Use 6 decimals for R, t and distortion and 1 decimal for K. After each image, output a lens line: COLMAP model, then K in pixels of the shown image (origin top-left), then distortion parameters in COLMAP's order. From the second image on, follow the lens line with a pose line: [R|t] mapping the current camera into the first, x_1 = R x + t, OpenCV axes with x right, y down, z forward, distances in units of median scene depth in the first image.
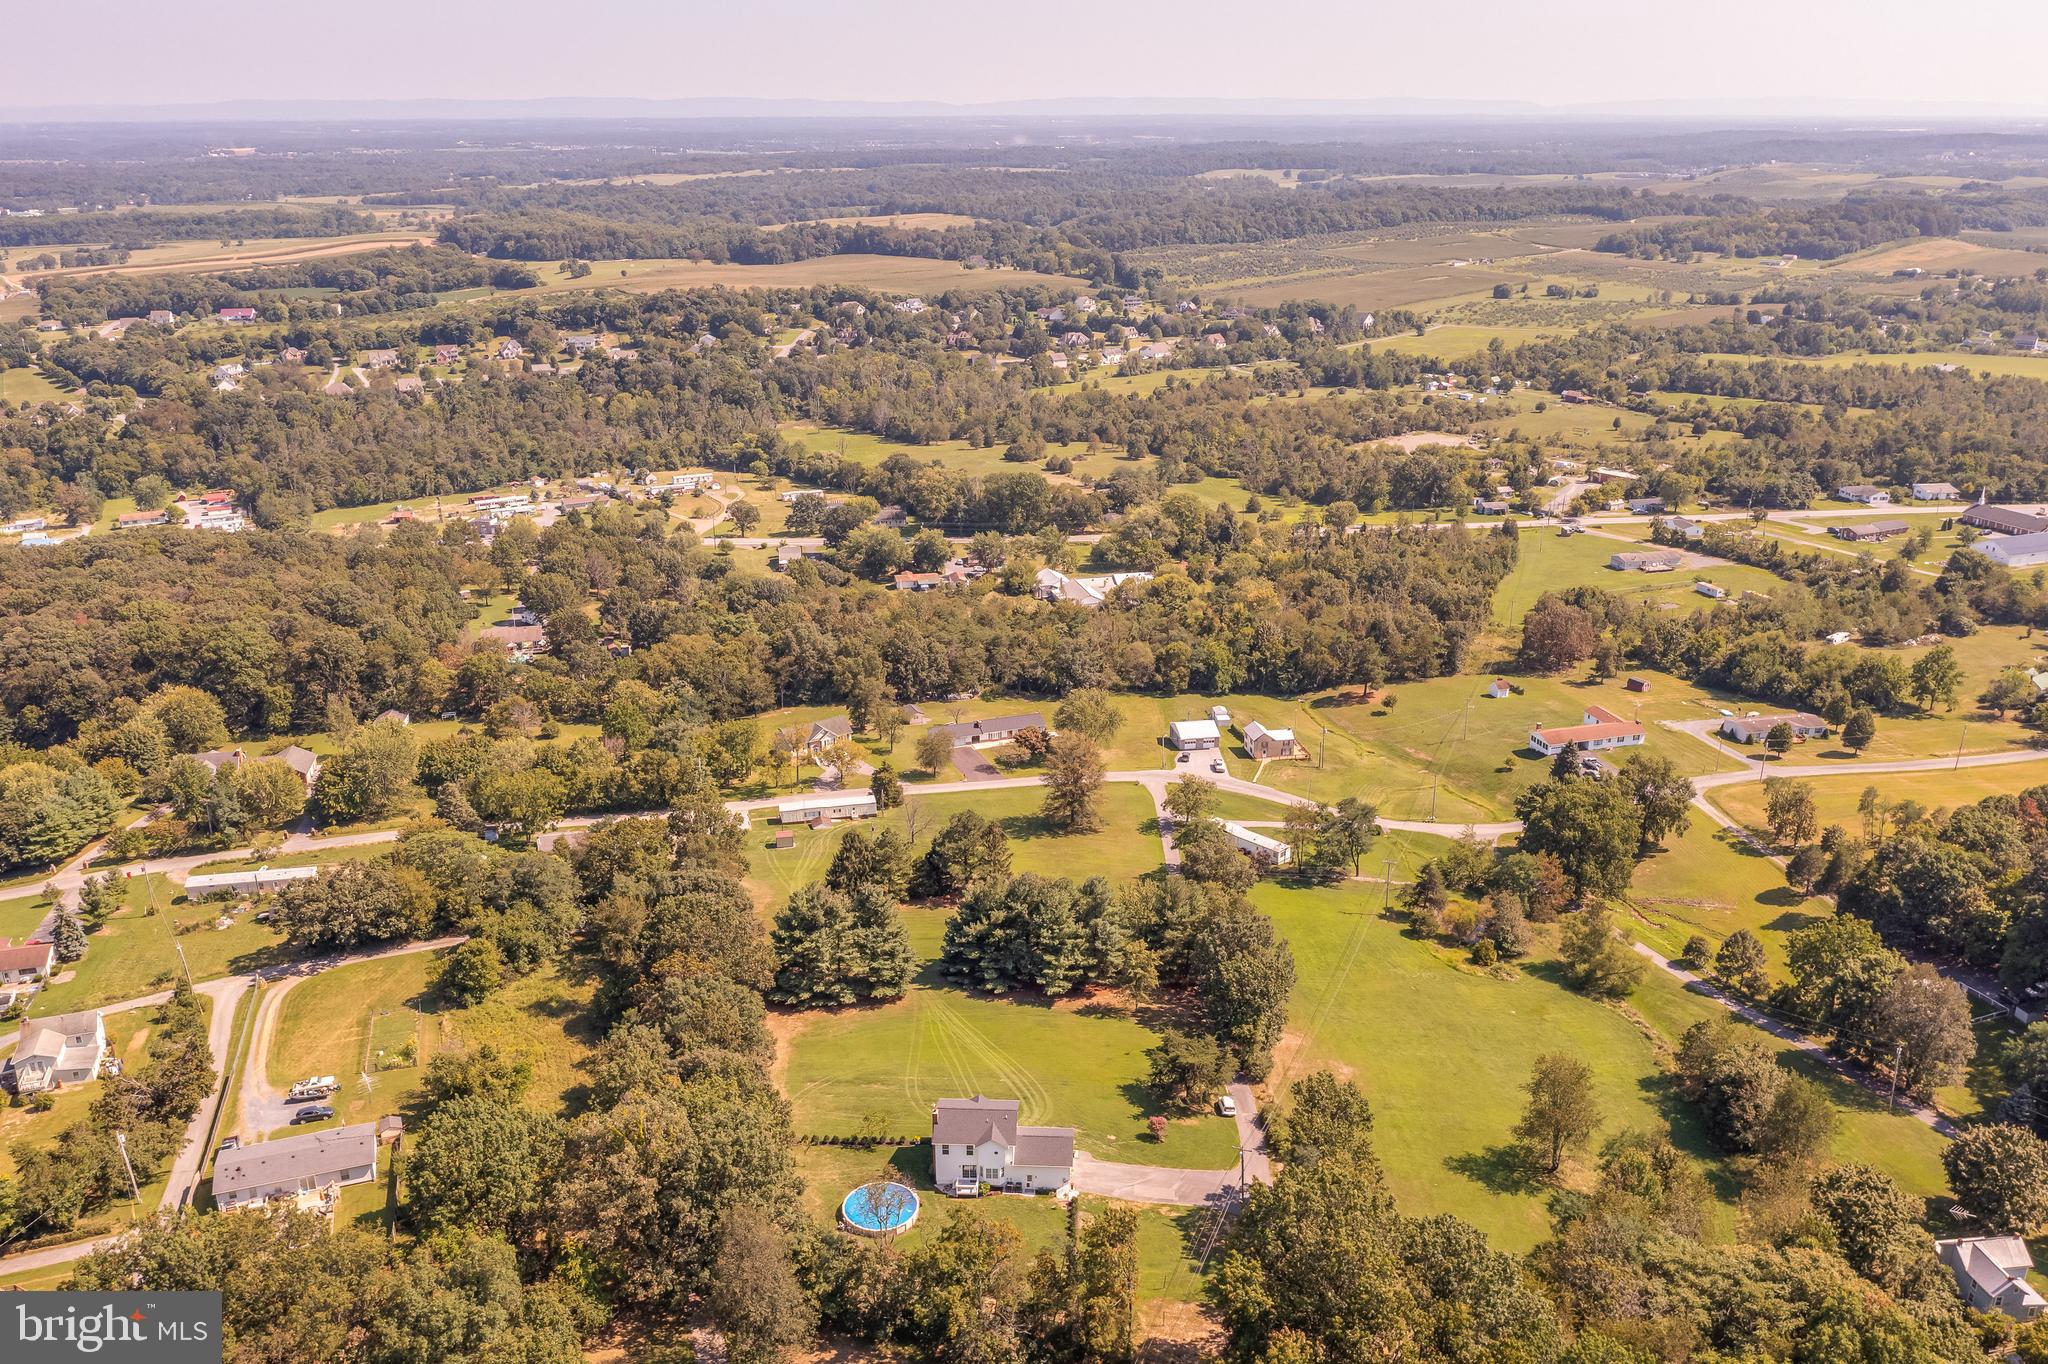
lens RADIAL K [[1601.2, 0, 1020.7], [0, 1601.2, 683.9], [0, 0, 1]] dist [-0.024762, 0.015678]
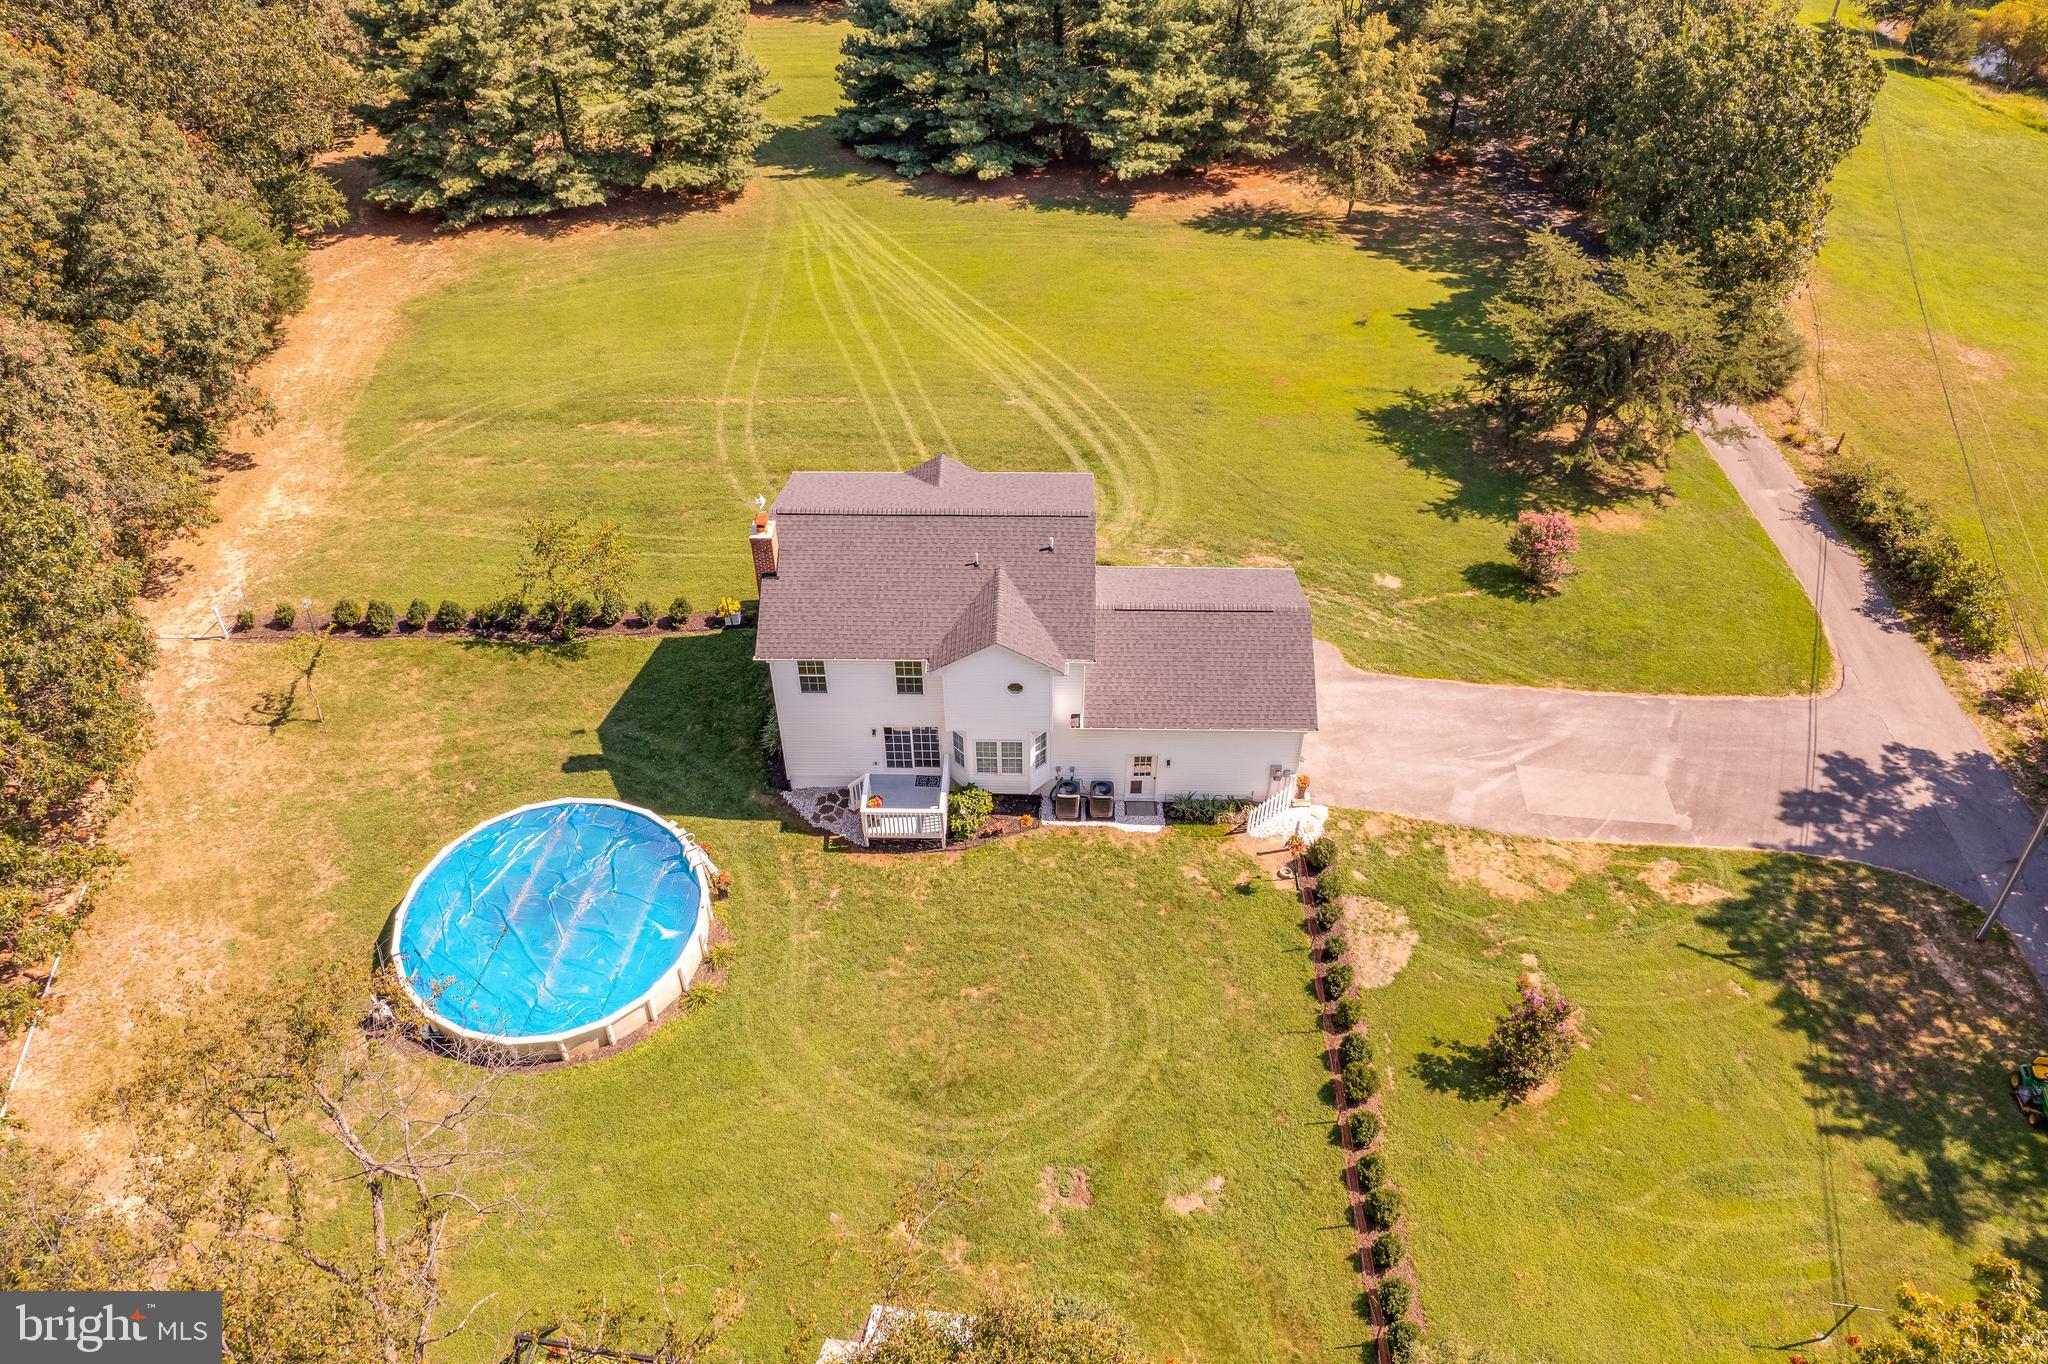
lens RADIAL K [[1601.2, 0, 1030.6], [0, 1601.2, 680.8], [0, 0, 1]] dist [-0.024762, 0.015678]
pose [[0.999562, -0.022170, 0.019579, -0.014521], [0.012504, 0.916631, 0.399540, 0.157806], [-0.026805, -0.399120, 0.916507, 0.630421]]
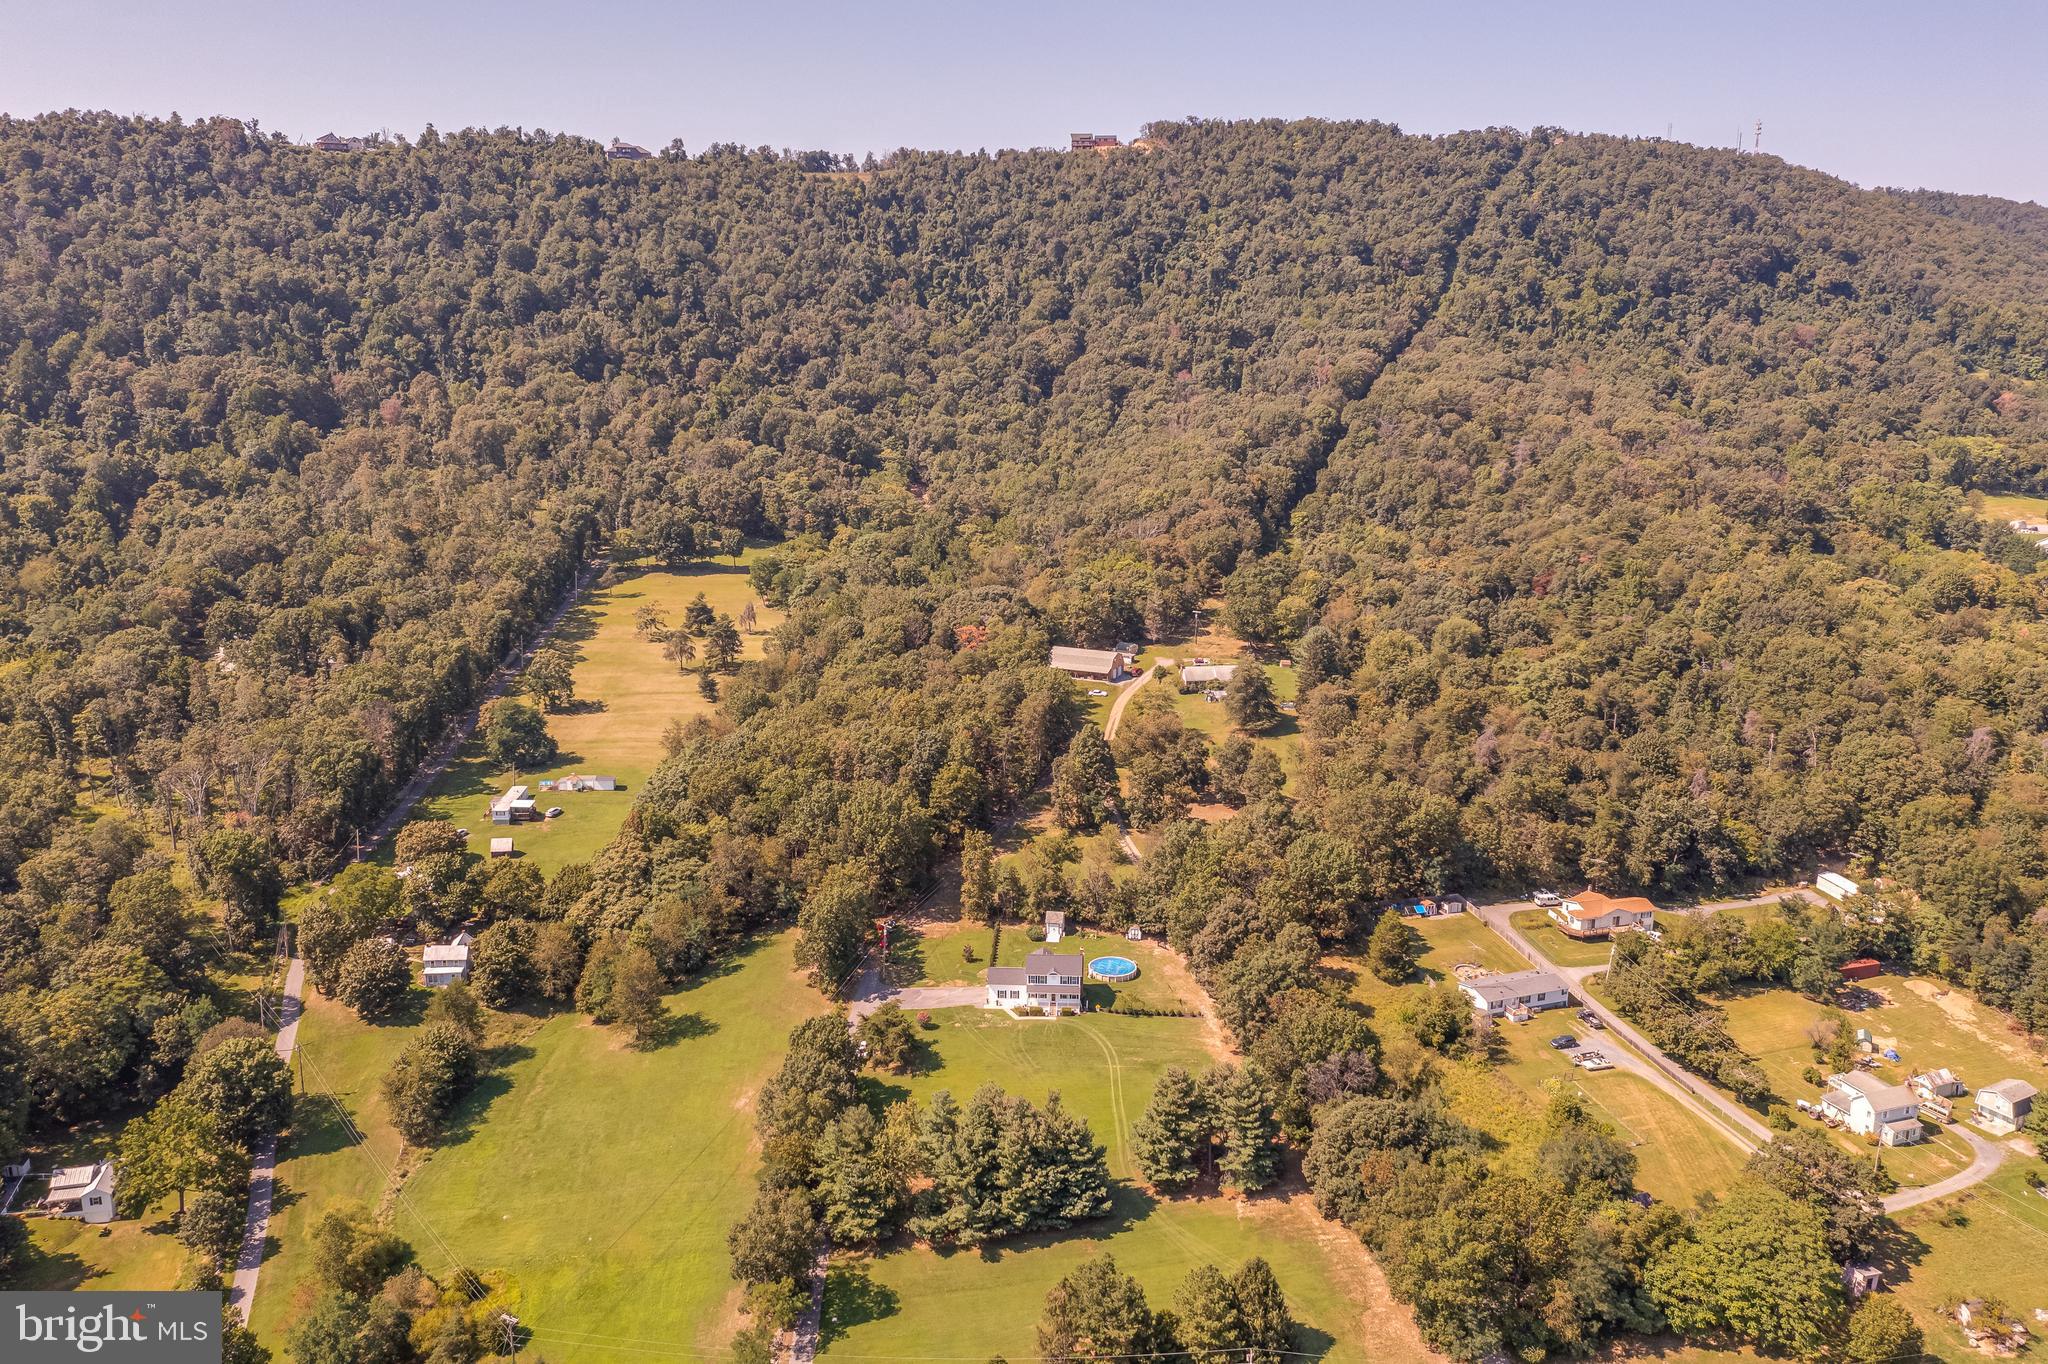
lens RADIAL K [[1601.2, 0, 1028.1], [0, 1601.2, 689.7], [0, 0, 1]] dist [-0.024762, 0.015678]
pose [[-0.999990, -0.002327, -0.003852, 0.002444], [-0.004075, 0.831637, 0.555304, -0.626372], [0.001912, 0.555314, -0.831638, 1.735165]]
